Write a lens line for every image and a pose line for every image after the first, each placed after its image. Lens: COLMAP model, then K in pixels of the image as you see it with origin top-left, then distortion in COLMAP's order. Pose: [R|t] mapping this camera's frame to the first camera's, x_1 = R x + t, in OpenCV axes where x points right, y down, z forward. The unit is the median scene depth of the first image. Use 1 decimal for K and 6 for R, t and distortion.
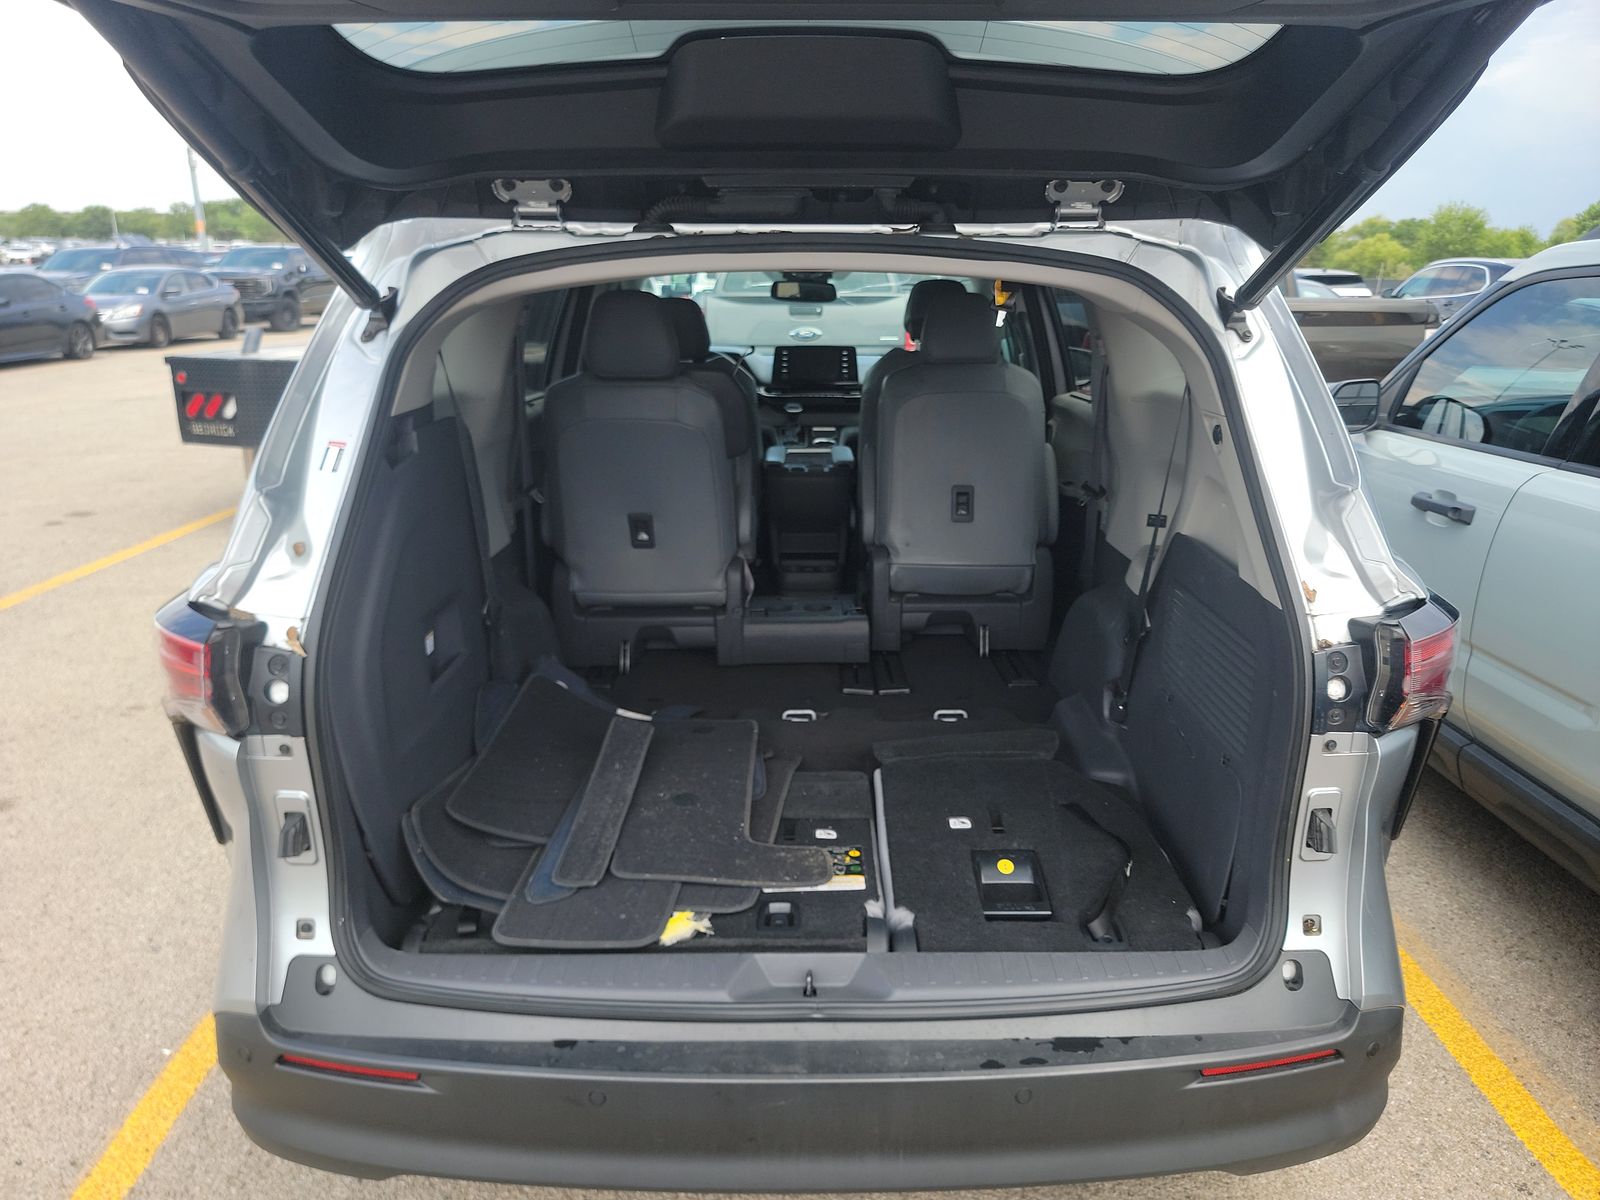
lens RADIAL K [[1131.3, 0, 795.9], [0, 1131.3, 602.3], [0, 0, 1]] dist [0.021413, -0.026602]
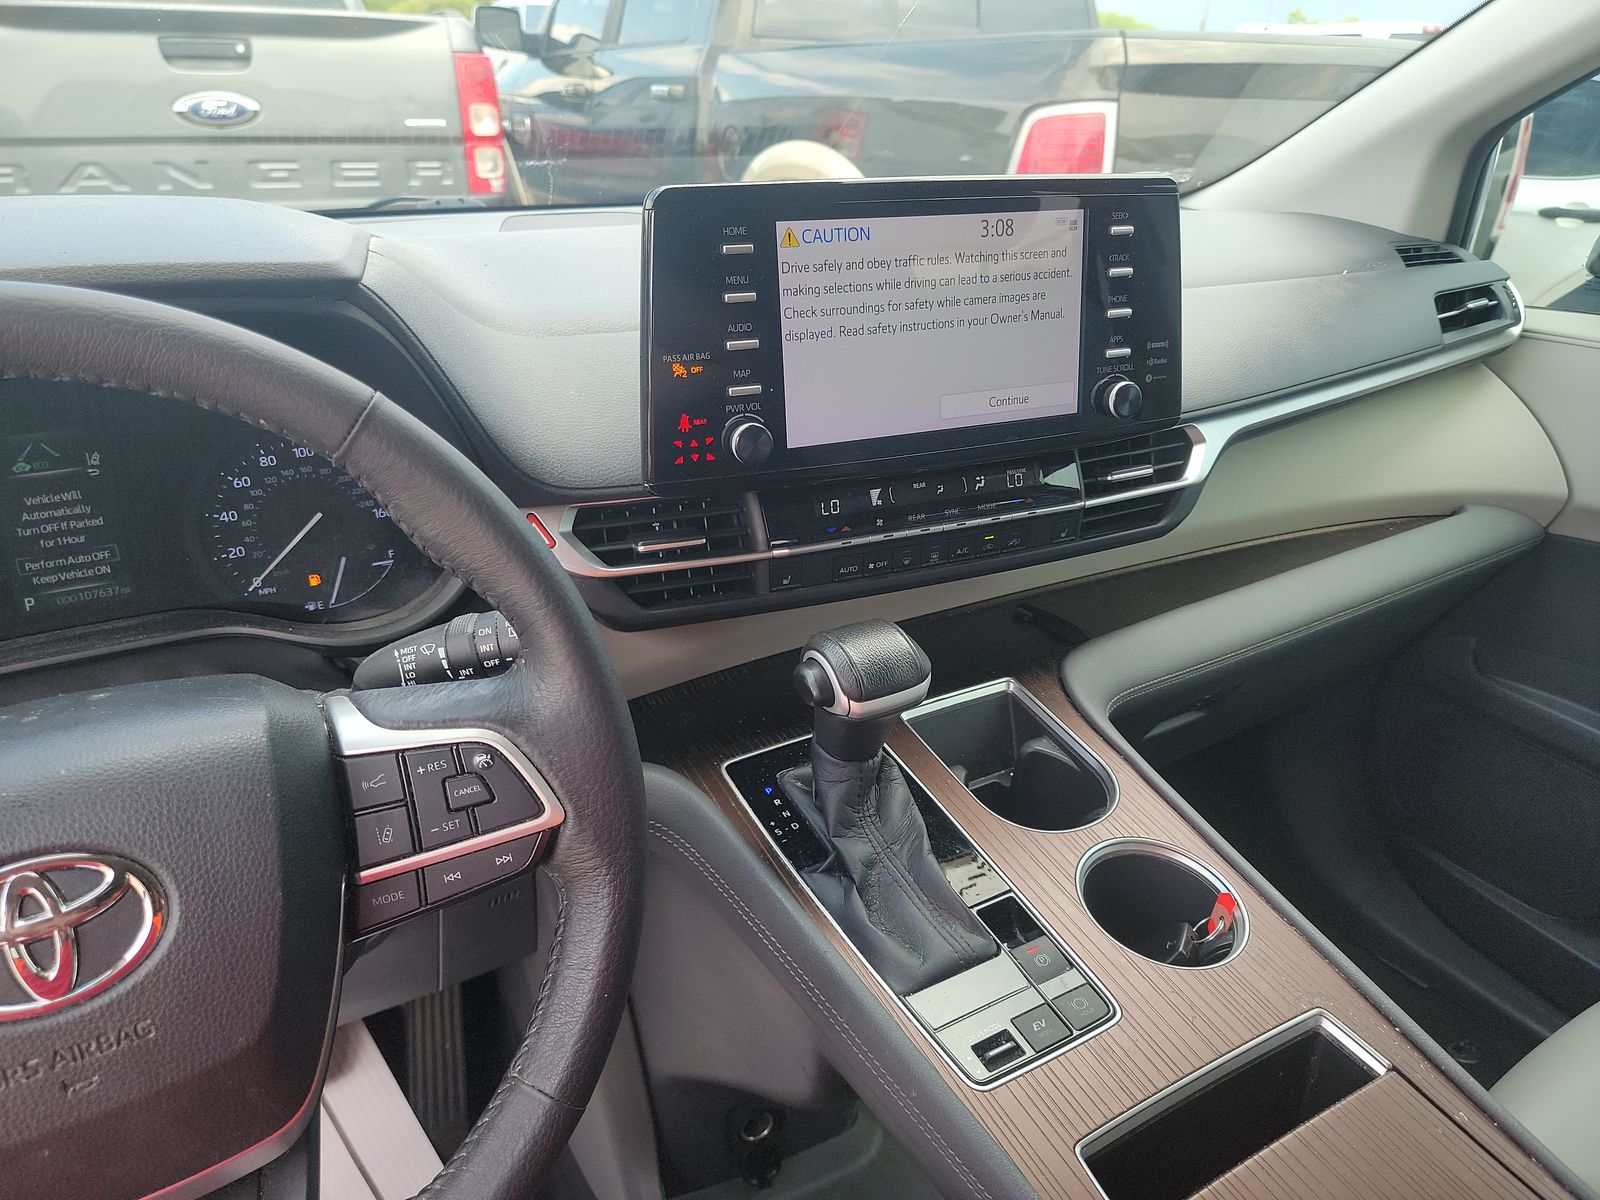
lens RADIAL K [[1131.3, 0, 797.1], [0, 1131.3, 598.9], [0, 0, 1]] dist [0.021413, -0.026602]
pose [[0.862695, -0.198641, 0.465079, -0.067987], [0.116230, 0.972891, 0.199933, -0.203592], [-0.492187, -0.118426, 0.862397, 0.870446]]
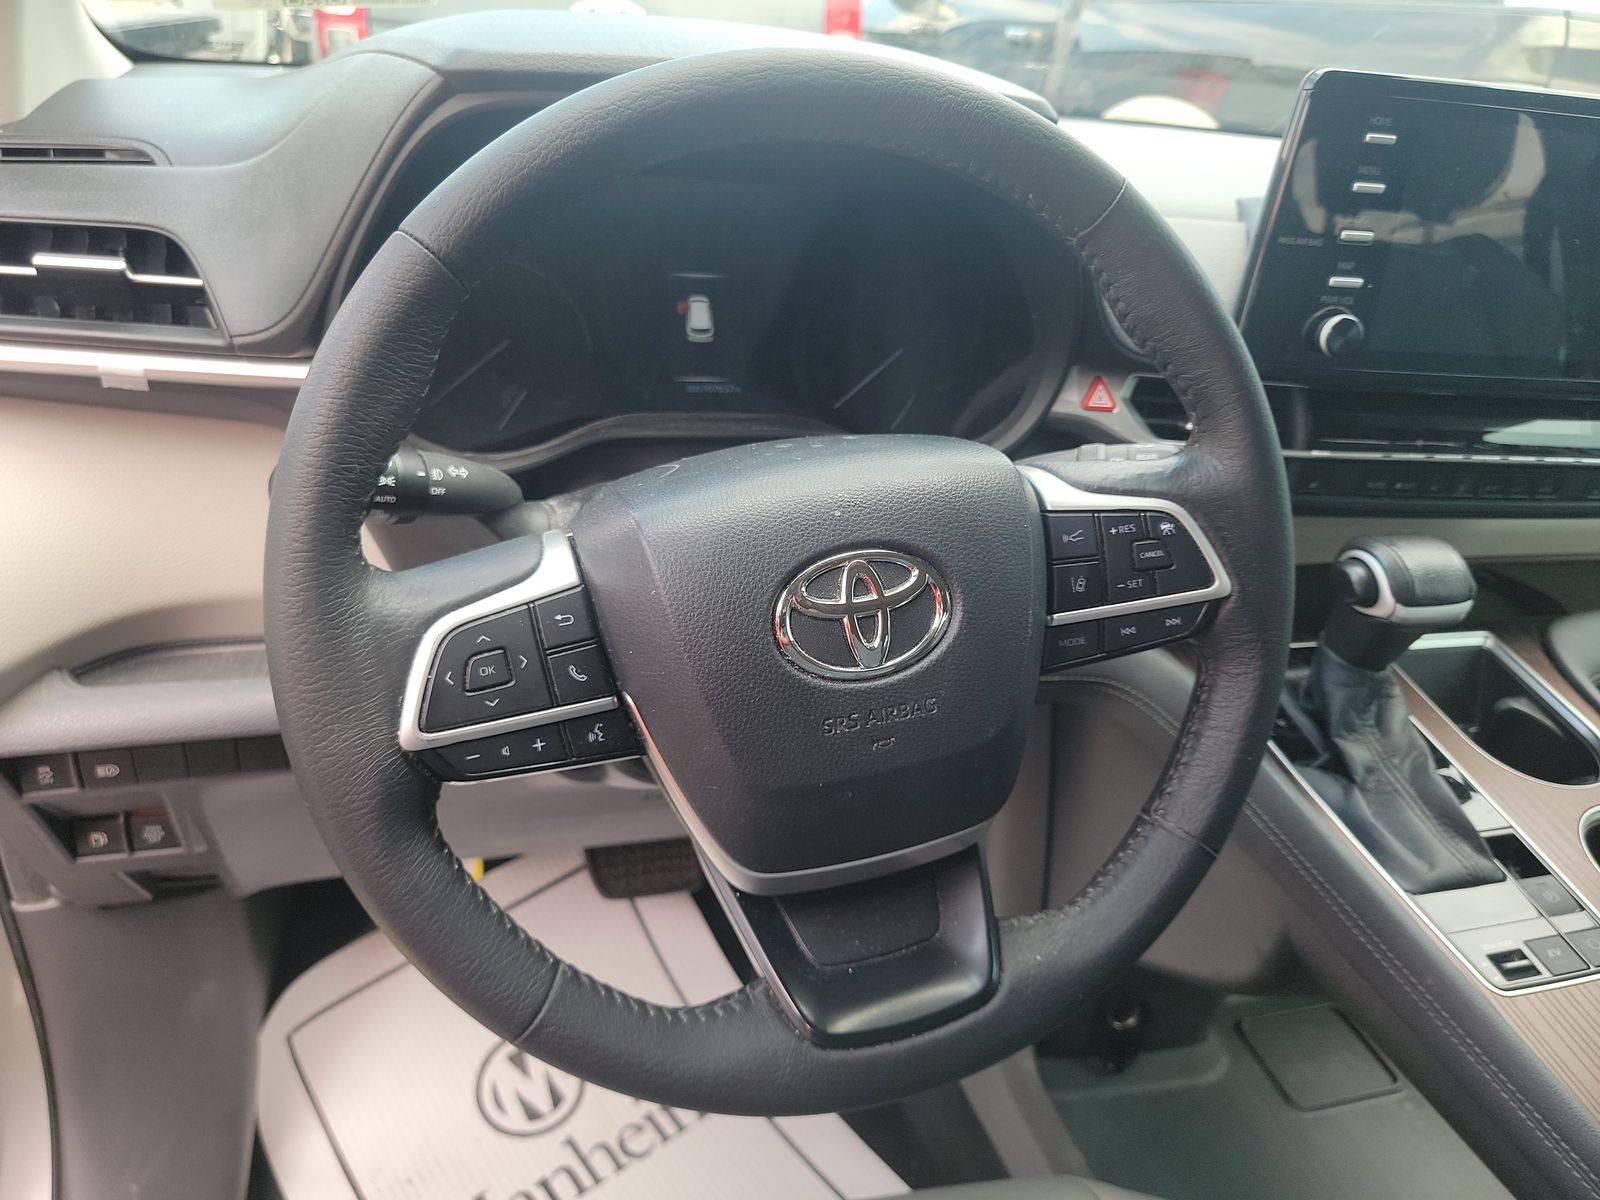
lens RADIAL K [[1131.3, 0, 797.0], [0, 1131.3, 598.5], [0, 0, 1]] dist [0.021413, -0.026602]
pose [[0.955478, -0.045862, 0.291477, -0.106743], [-0.021868, 0.974123, 0.224957, -0.194549], [-0.294251, -0.221315, 0.929750, 0.876400]]
